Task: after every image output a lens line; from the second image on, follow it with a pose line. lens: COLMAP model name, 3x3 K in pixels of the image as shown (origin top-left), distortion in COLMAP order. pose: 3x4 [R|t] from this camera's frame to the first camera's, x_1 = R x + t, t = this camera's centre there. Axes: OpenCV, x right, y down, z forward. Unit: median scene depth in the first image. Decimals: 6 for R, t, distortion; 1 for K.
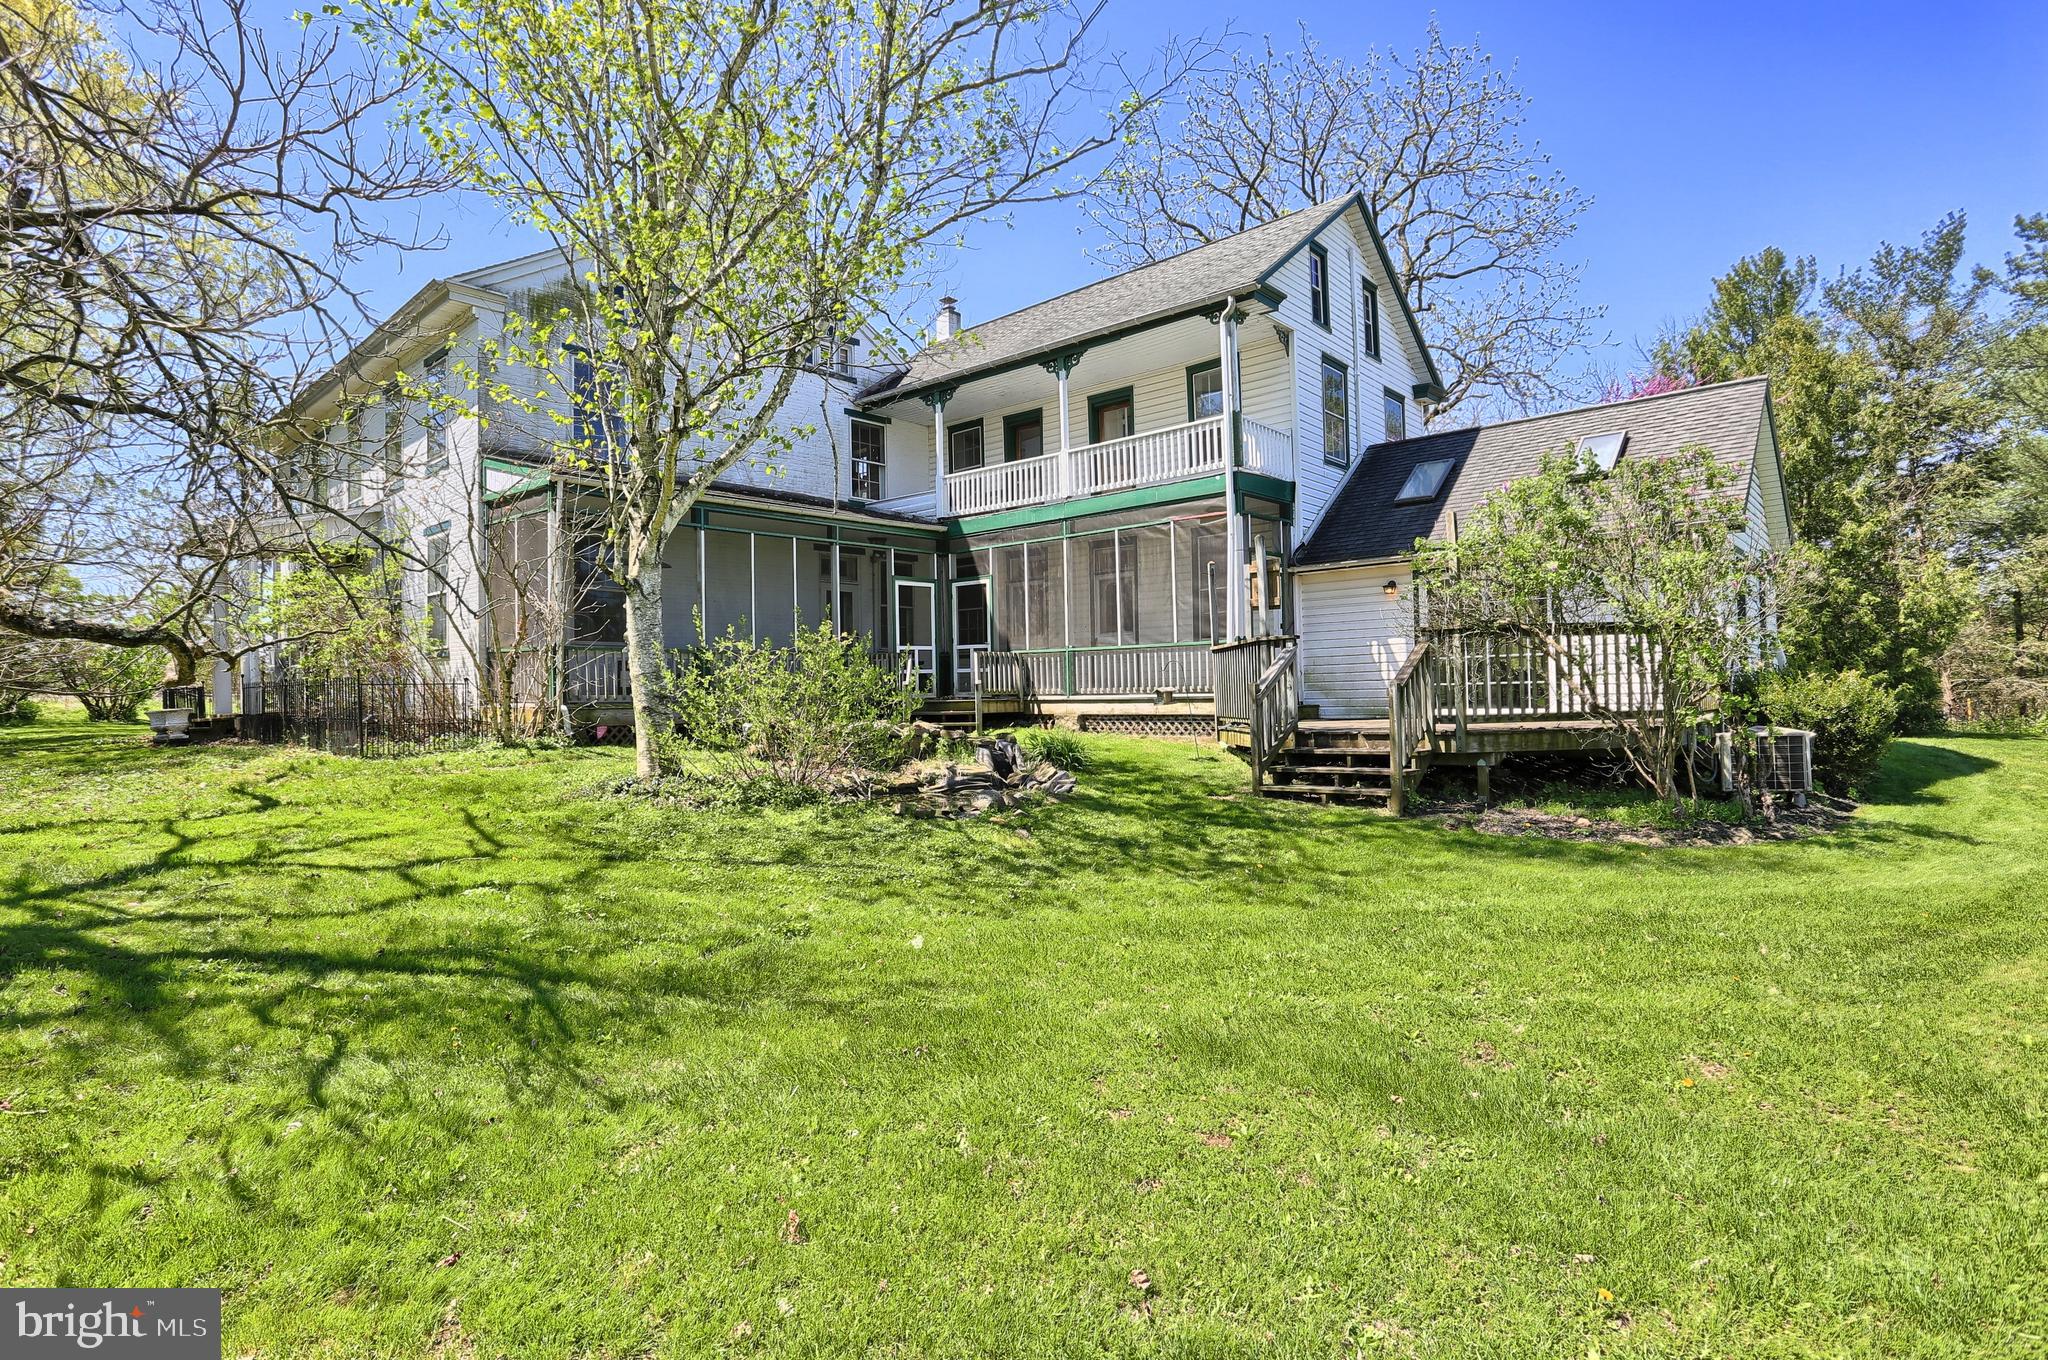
lens RADIAL K [[1009.9, 0, 1008.2], [0, 1009.9, 682.8], [0, 0, 1]] dist [-0.054399, 0.020882]
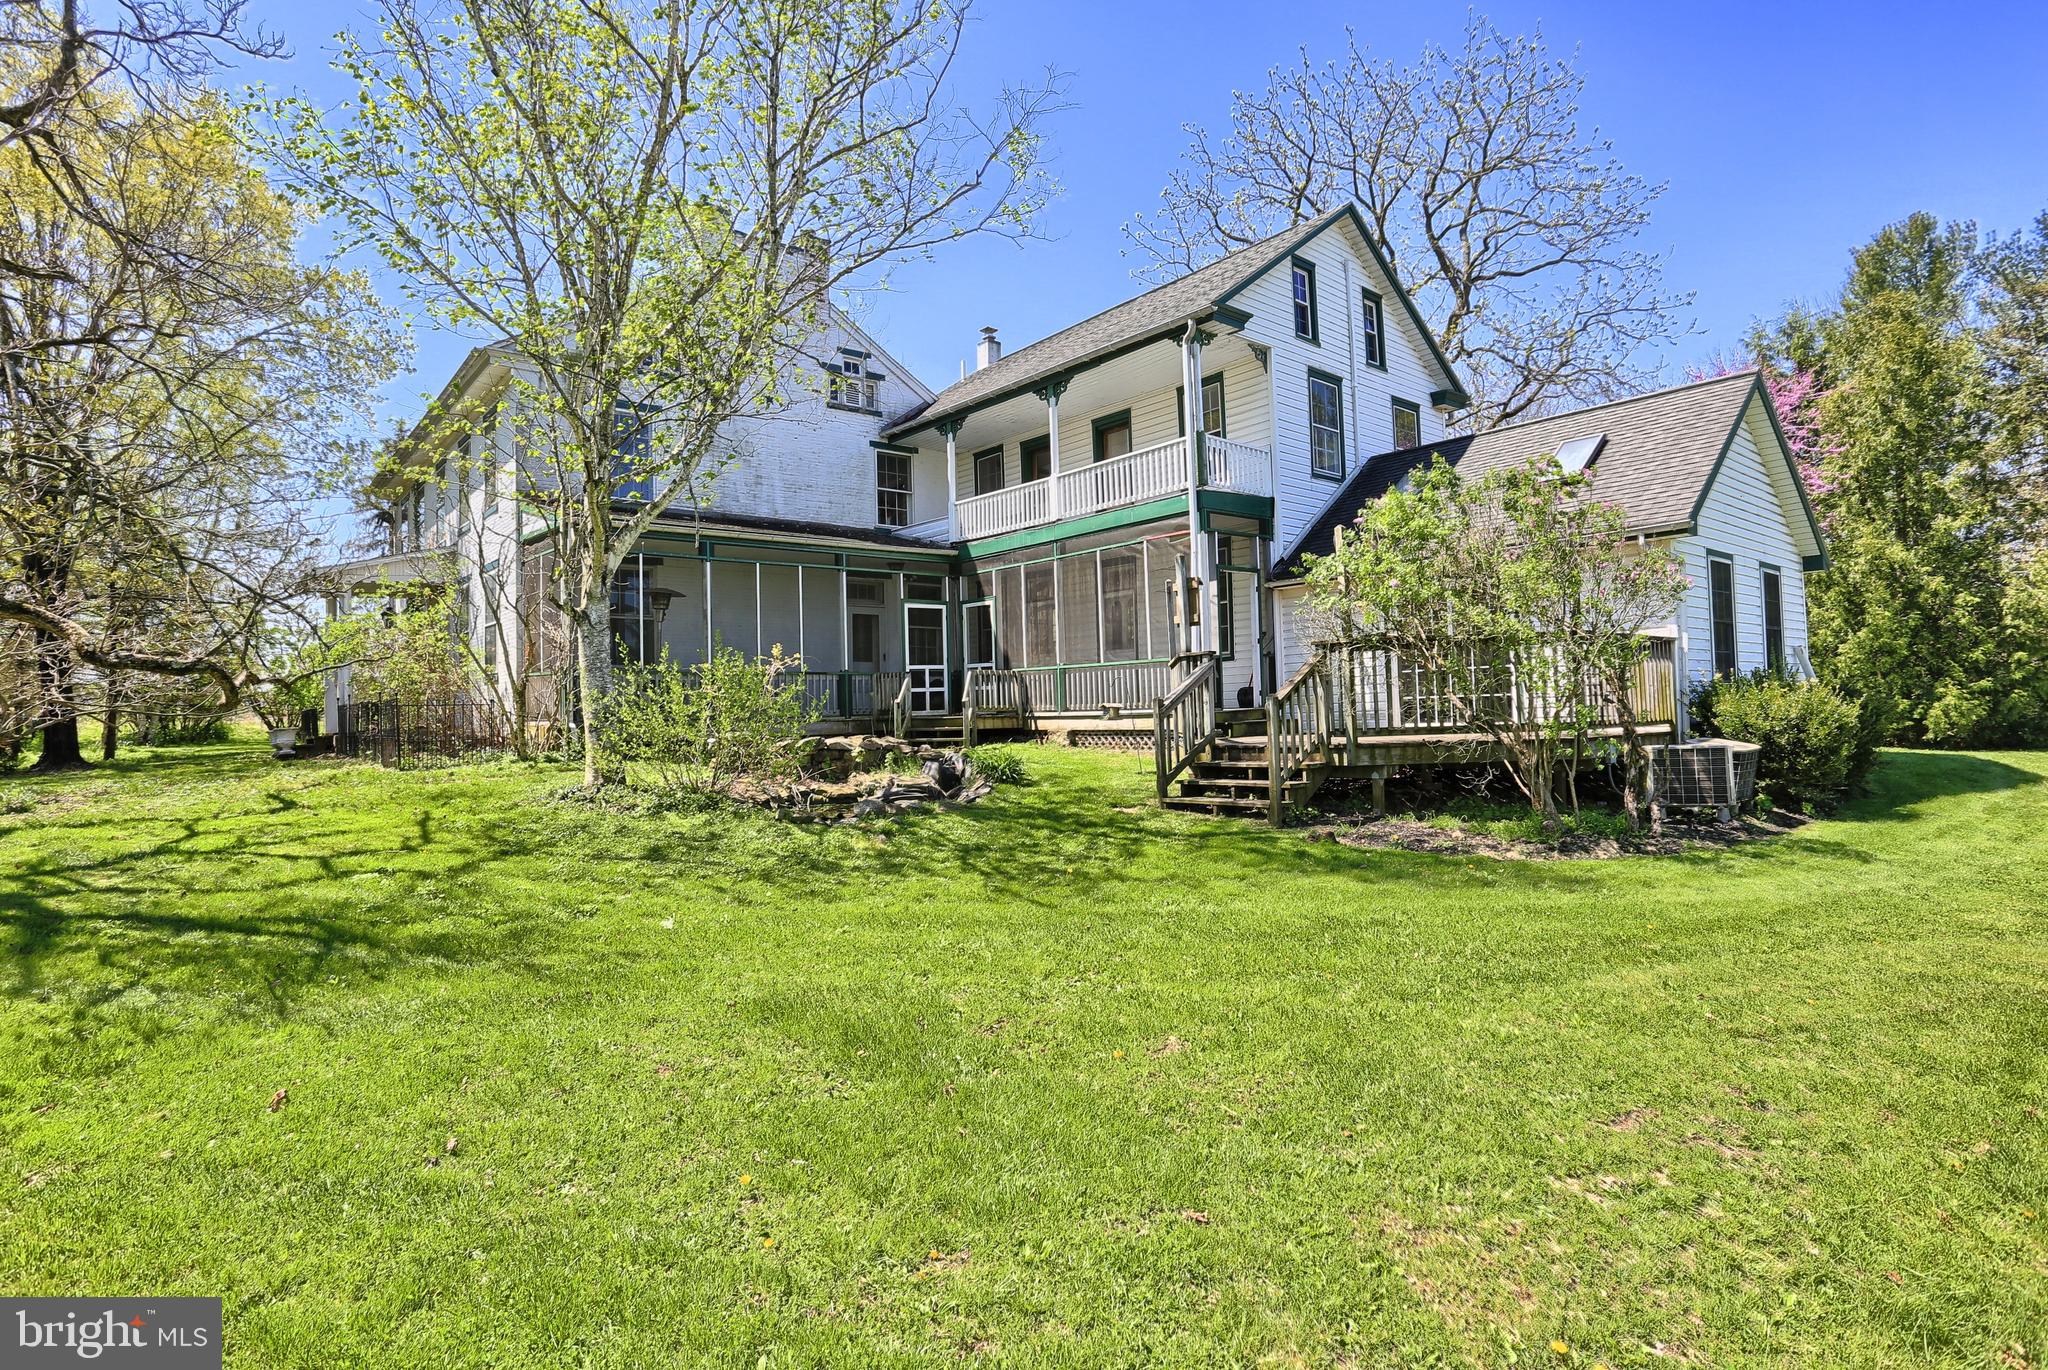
lens RADIAL K [[1009.9, 0, 1011.9], [0, 1009.9, 692.7], [0, 0, 1]] dist [-0.054399, 0.020882]
pose [[0.990021, -0.009222, -0.140618, 0.159905], [0.008277, 0.999939, -0.007306, 0.000755], [0.140677, 0.006069, 0.990037, -0.031132]]
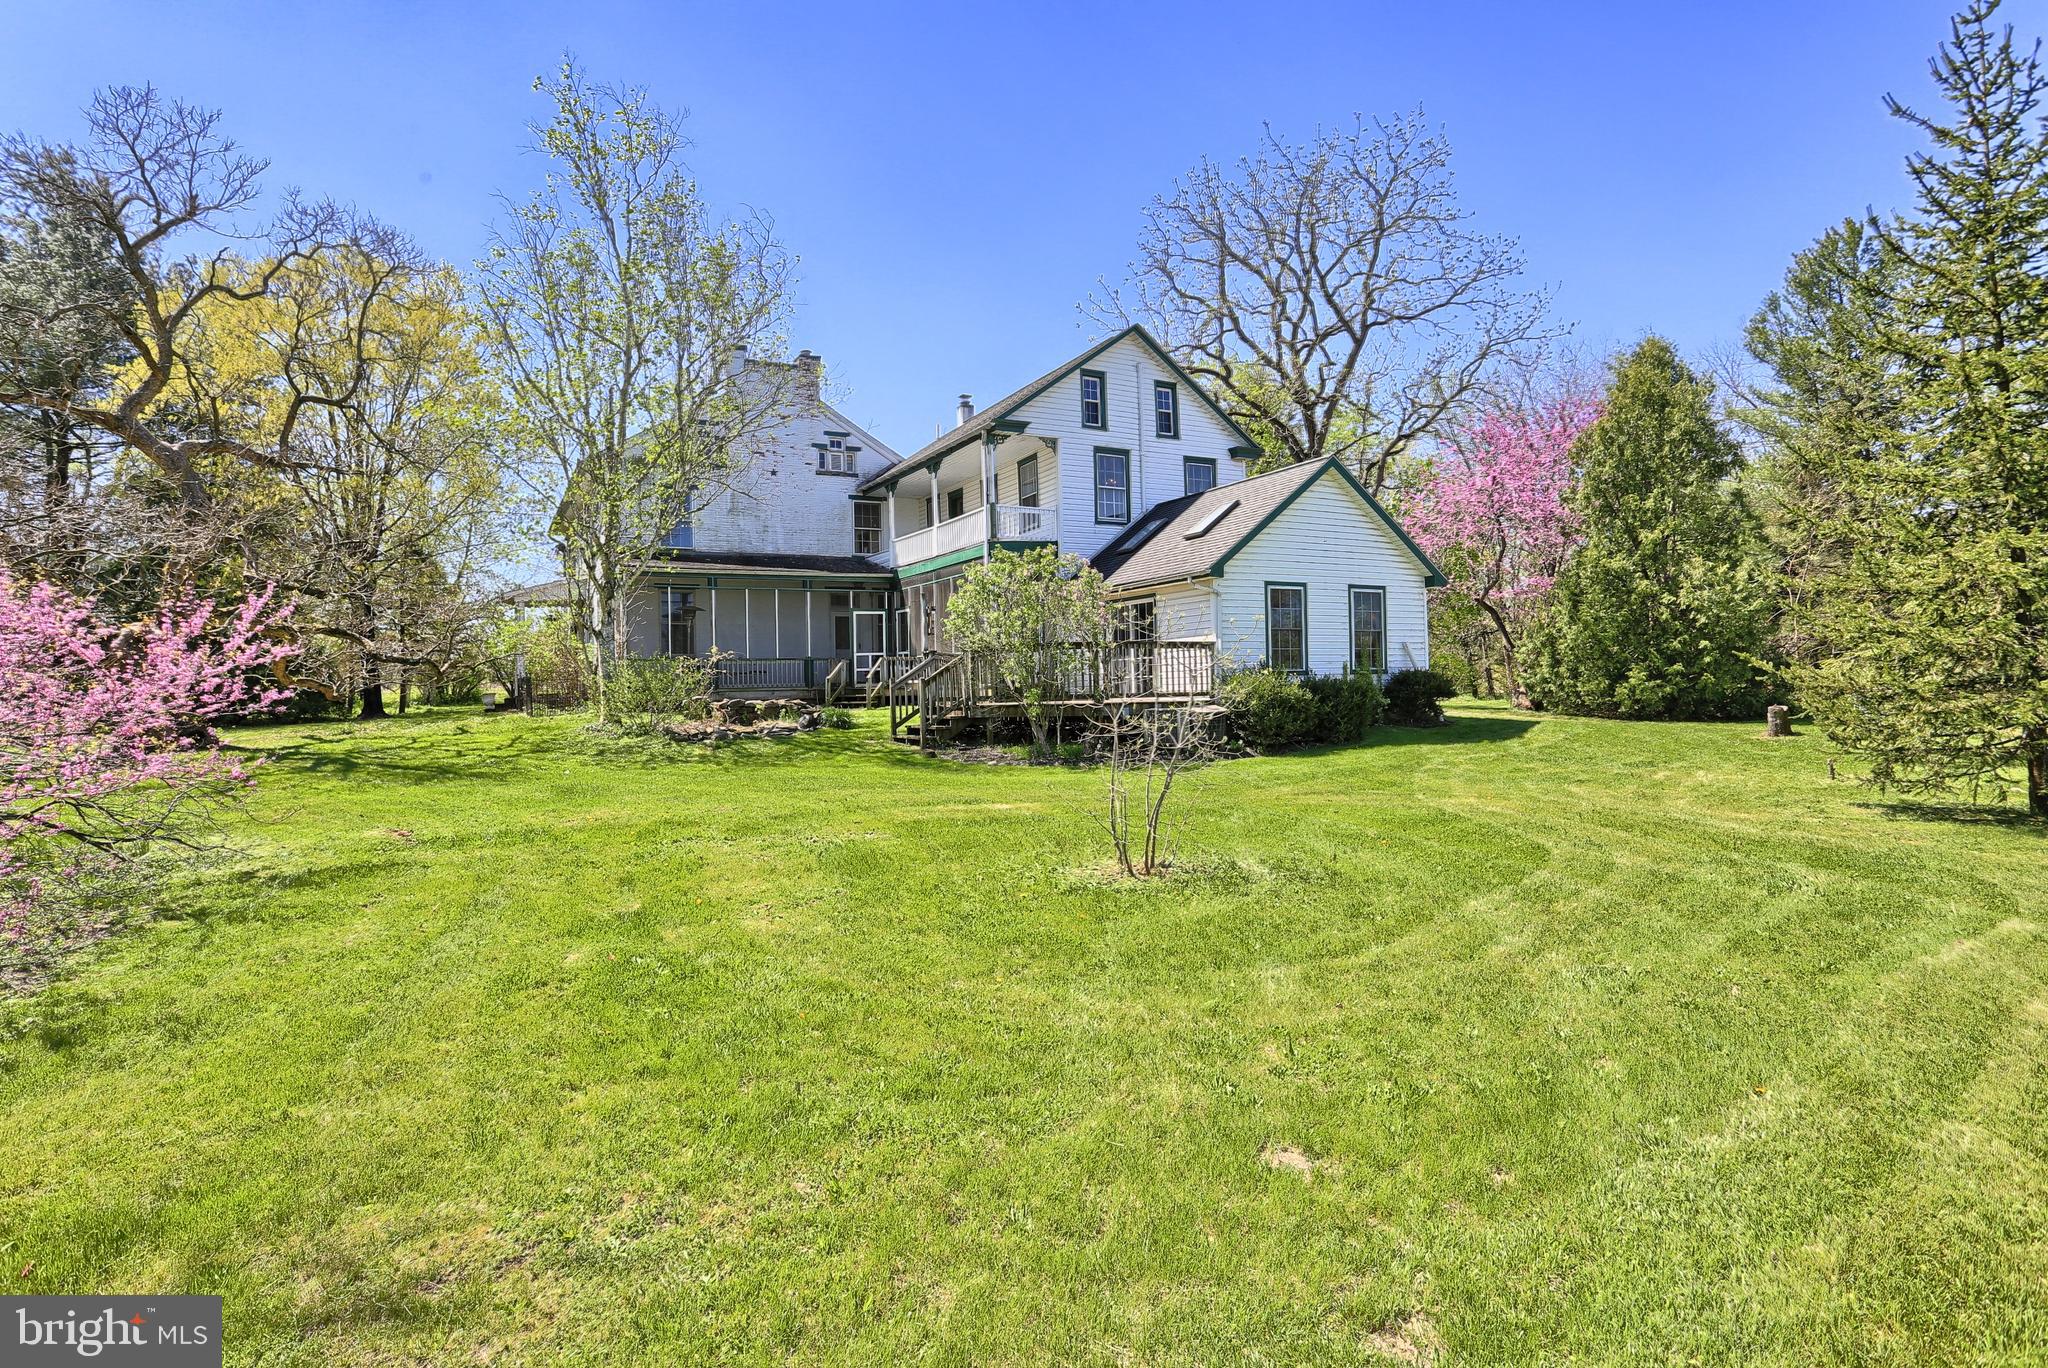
lens RADIAL K [[1009.9, 0, 994.5], [0, 1009.9, 694.5], [0, 0, 1]] dist [-0.054399, 0.020882]
pose [[0.935311, 0.002828, -0.353815, 0.701469], [0.005337, 0.999742, 0.022100, -0.006711], [0.353786, -0.022559, 0.935054, -0.418653]]
